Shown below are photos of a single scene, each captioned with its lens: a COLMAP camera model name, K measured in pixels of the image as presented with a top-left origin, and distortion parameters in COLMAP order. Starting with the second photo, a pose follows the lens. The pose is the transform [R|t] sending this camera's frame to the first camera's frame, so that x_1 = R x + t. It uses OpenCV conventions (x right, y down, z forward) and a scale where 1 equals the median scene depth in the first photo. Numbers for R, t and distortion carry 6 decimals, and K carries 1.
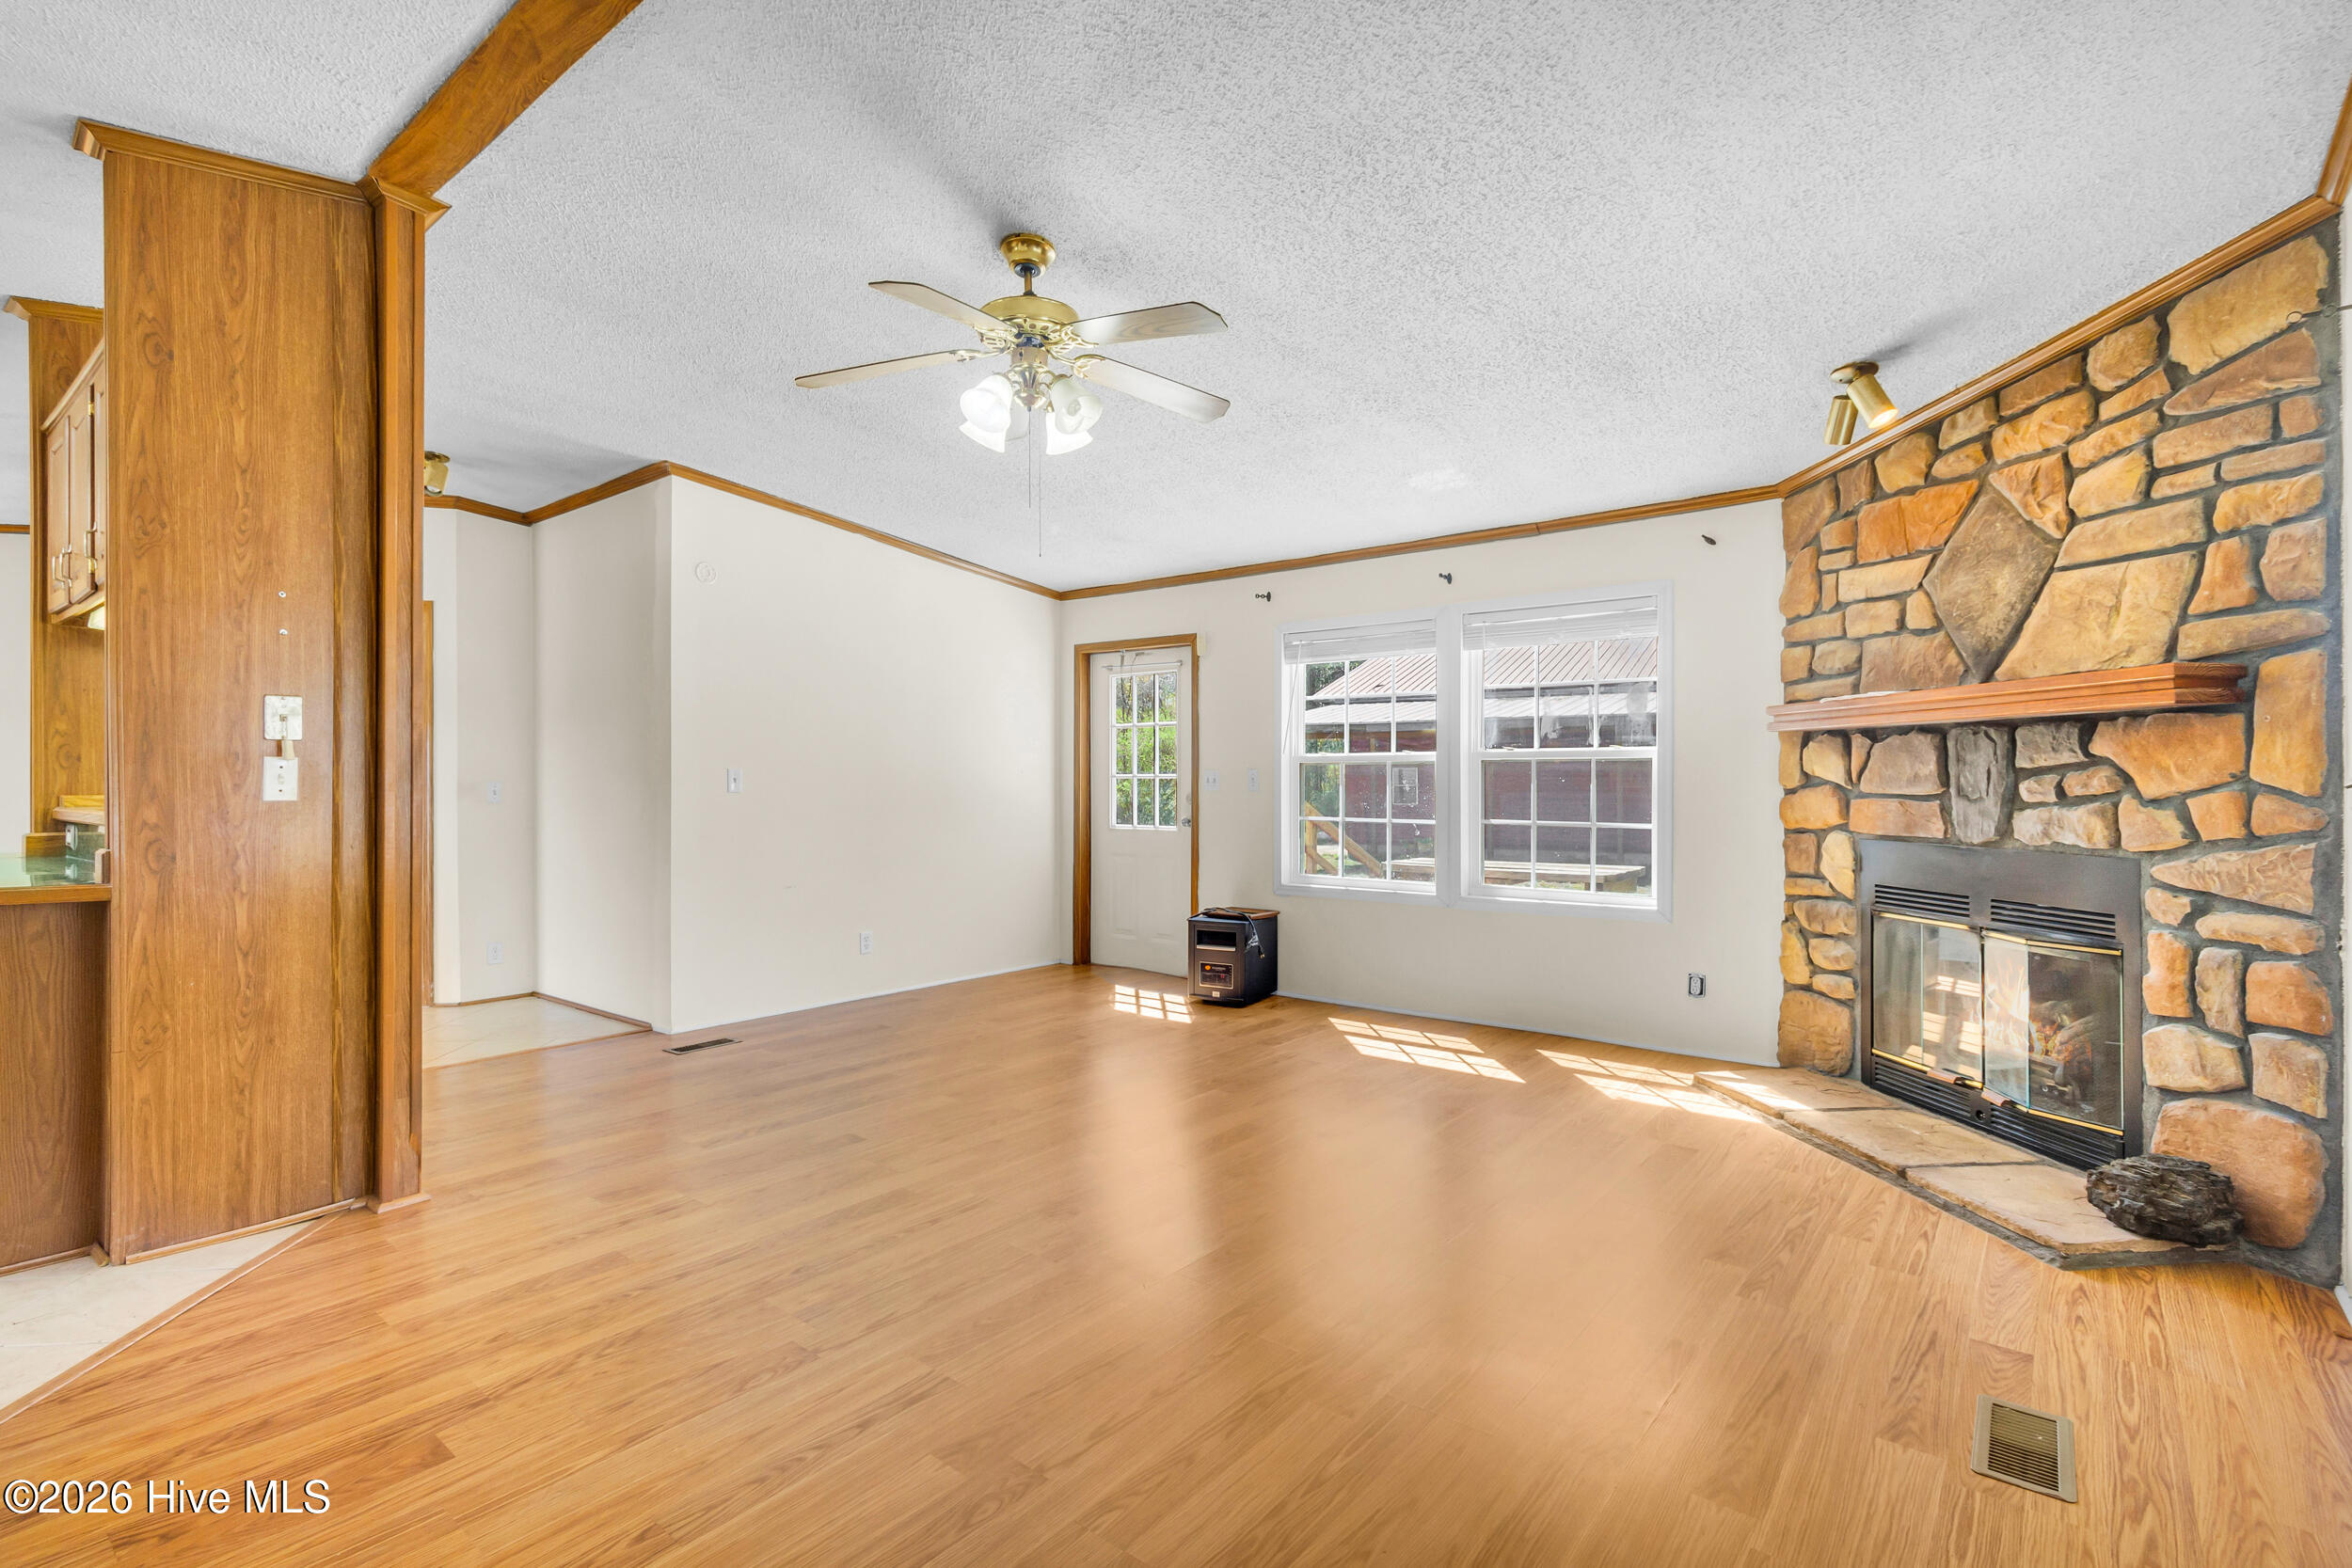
lens RADIAL K [[1103.1, 0, 1172.3], [0, 1103.1, 774.4], [0, 0, 1]] dist [0.001684, 0.000298]
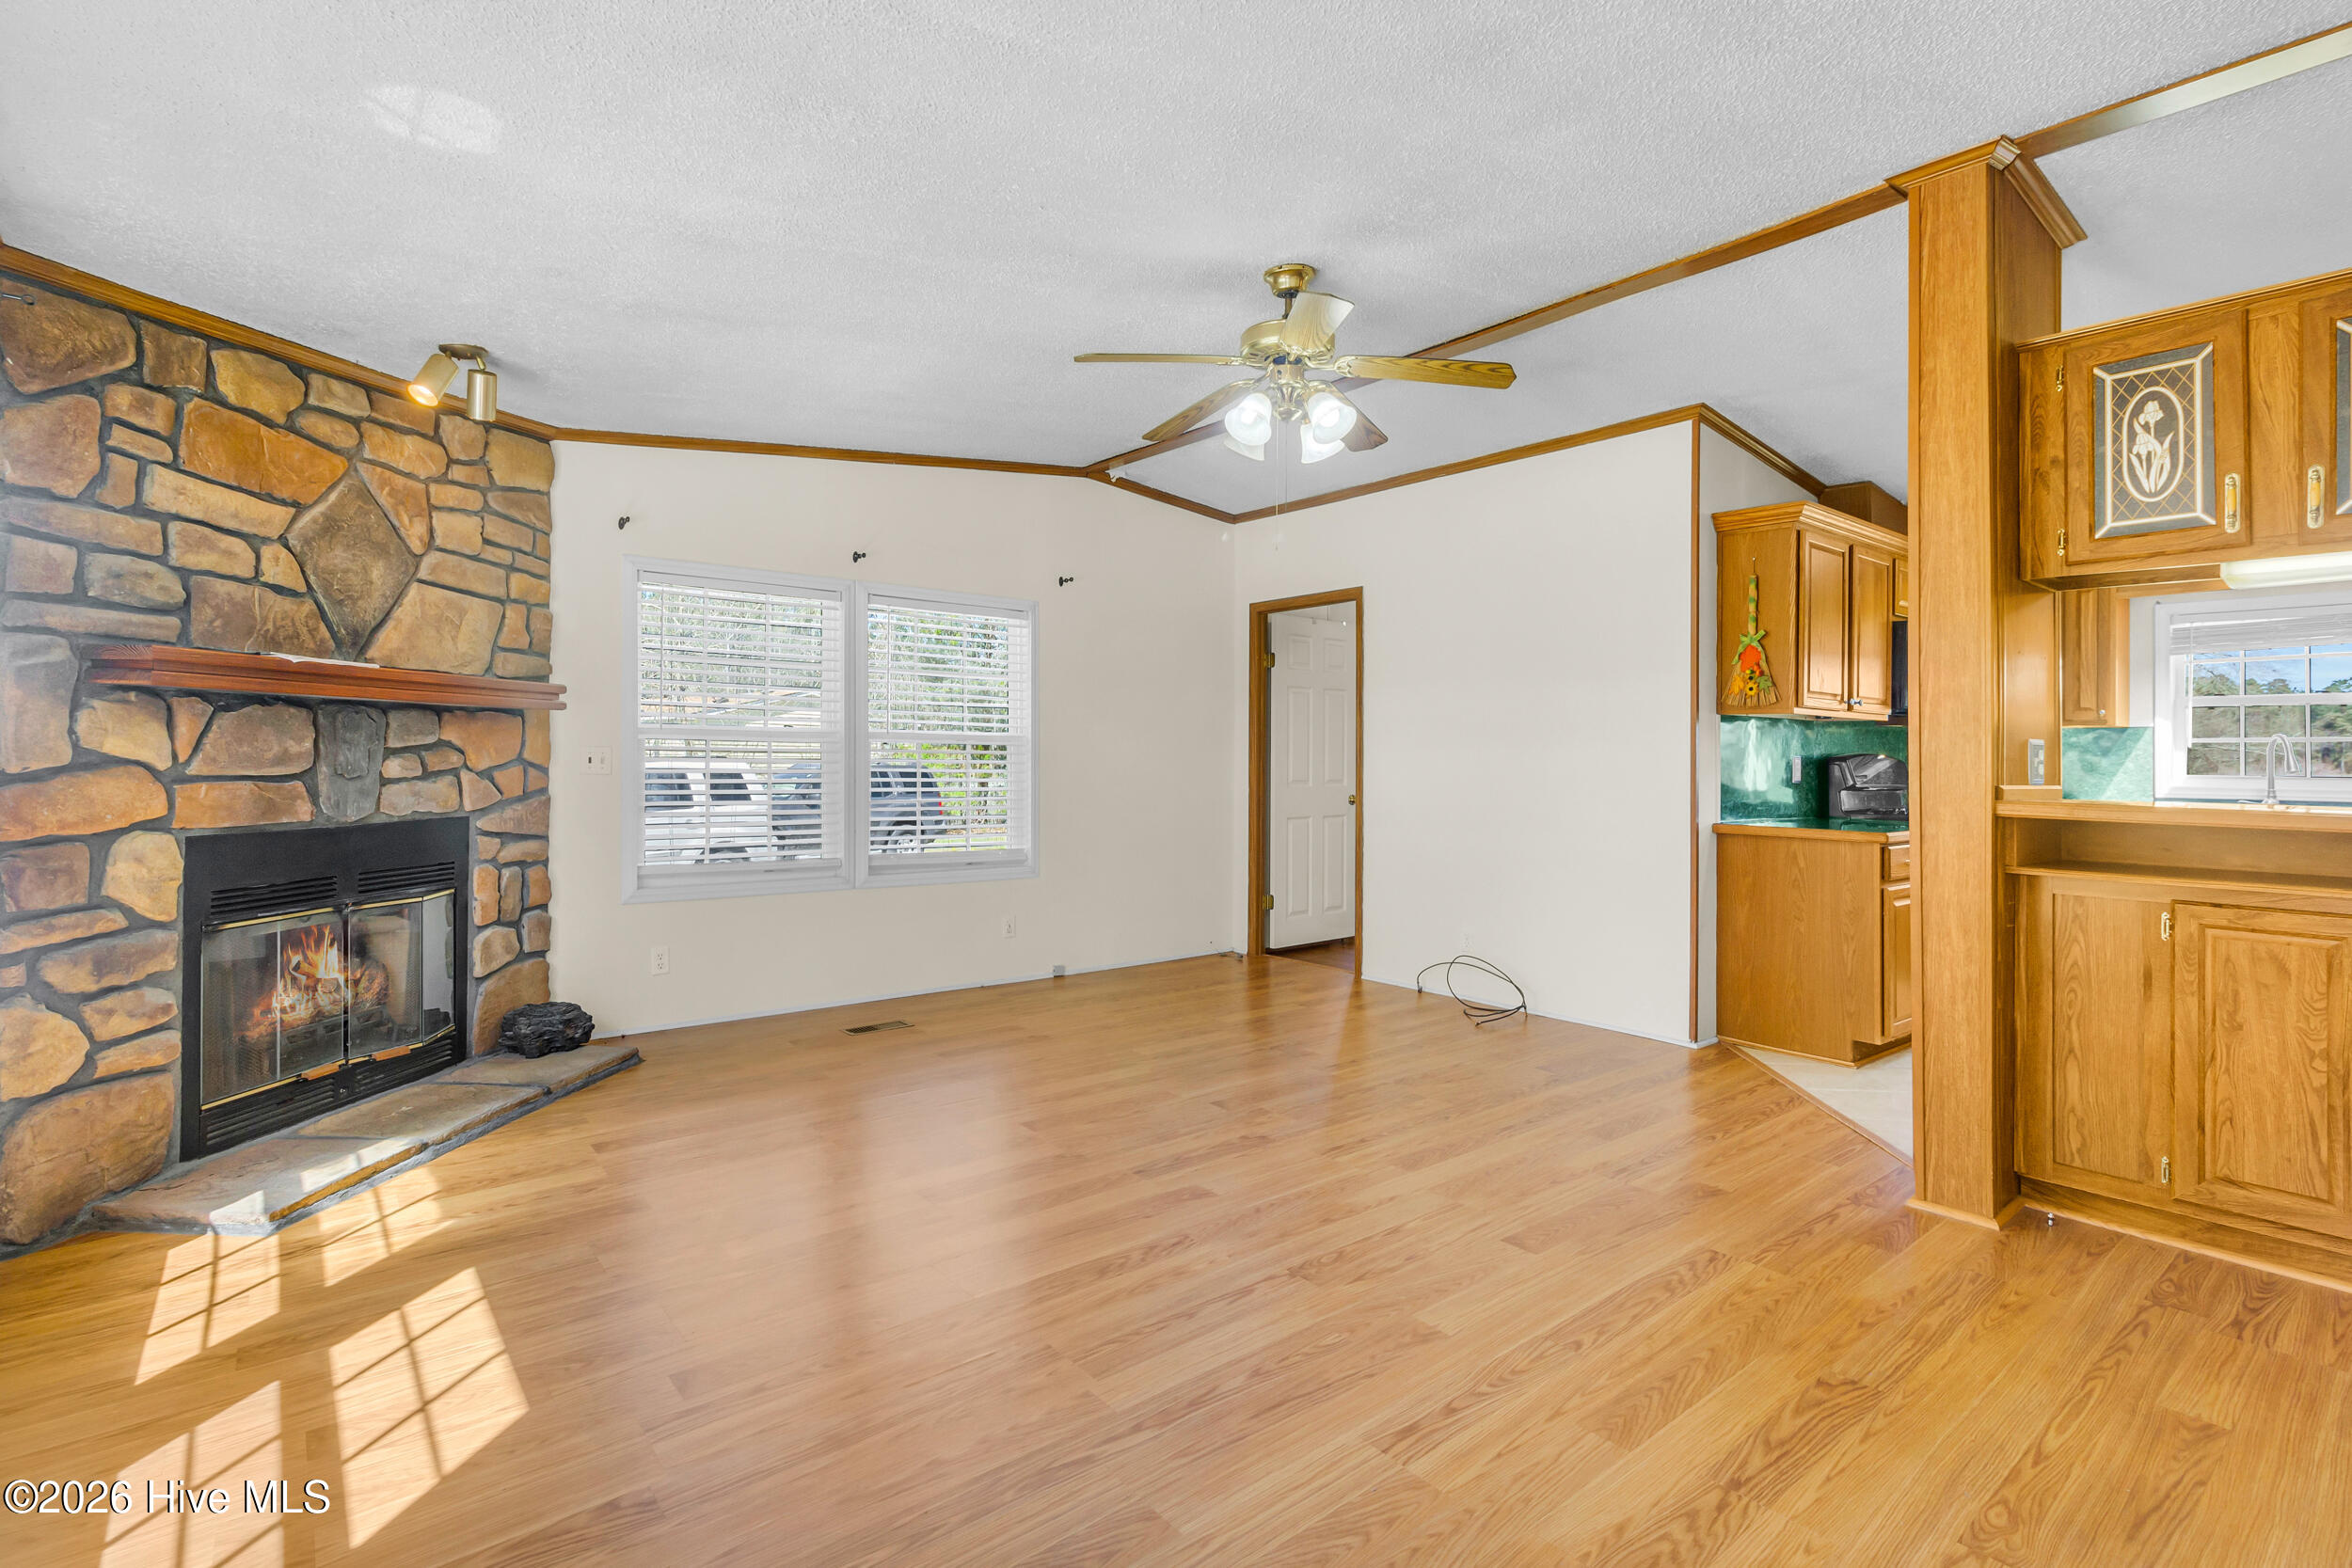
lens RADIAL K [[1109.5, 0, 1172.2], [0, 1109.5, 748.8], [0, 0, 1]] dist [0.001234, 0.000419]
pose [[-0.978628, -0.003632, 0.205607, -0.232254], [-0.006506, 0.999890, -0.013302, 0.005365], [-0.205536, -0.014355, -0.978544, 1.979527]]
